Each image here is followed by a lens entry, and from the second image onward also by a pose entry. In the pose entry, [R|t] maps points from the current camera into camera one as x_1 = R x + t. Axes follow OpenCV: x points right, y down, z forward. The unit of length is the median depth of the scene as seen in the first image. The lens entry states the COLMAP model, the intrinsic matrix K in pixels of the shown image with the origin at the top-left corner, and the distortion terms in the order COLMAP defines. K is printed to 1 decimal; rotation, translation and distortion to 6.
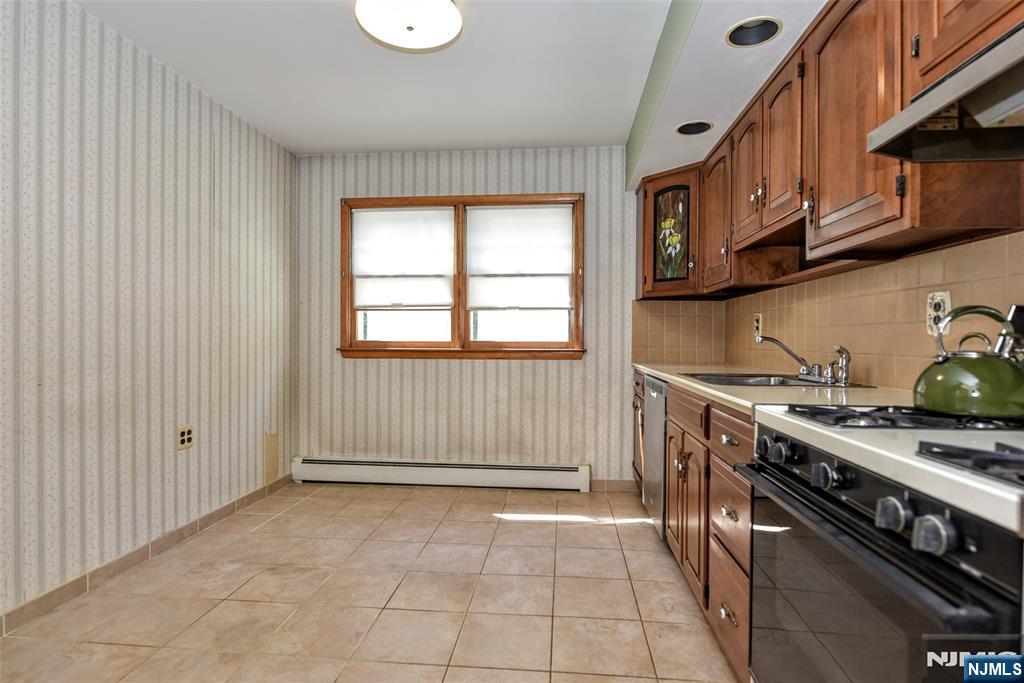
lens RADIAL K [[533.7, 0, 510.7], [0, 533.7, 337.6], [0, 0, 1]] dist [-0.001917, 0.000231]
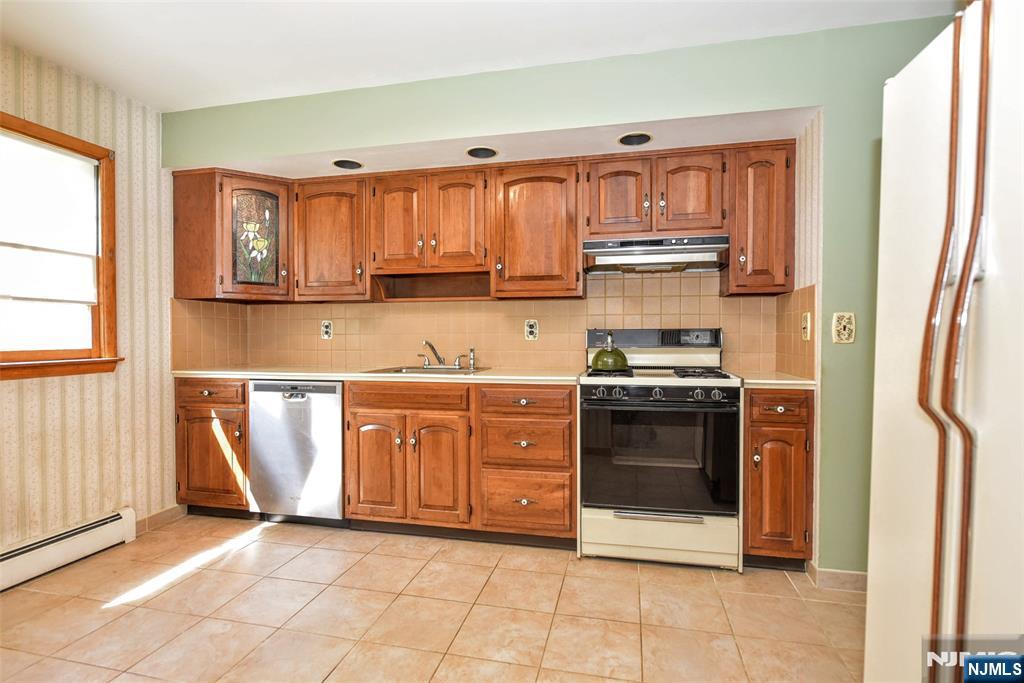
lens RADIAL K [[522.6, 0, 512.8], [0, 522.6, 342.0], [0, 0, 1]] dist [-0.000985, -0.000129]
pose [[0.109129, -0.016939, 0.993883, -0.542632], [0.000235, 0.999855, 0.017015, -0.013430], [-0.994028, -0.001623, 0.109117, 0.359512]]
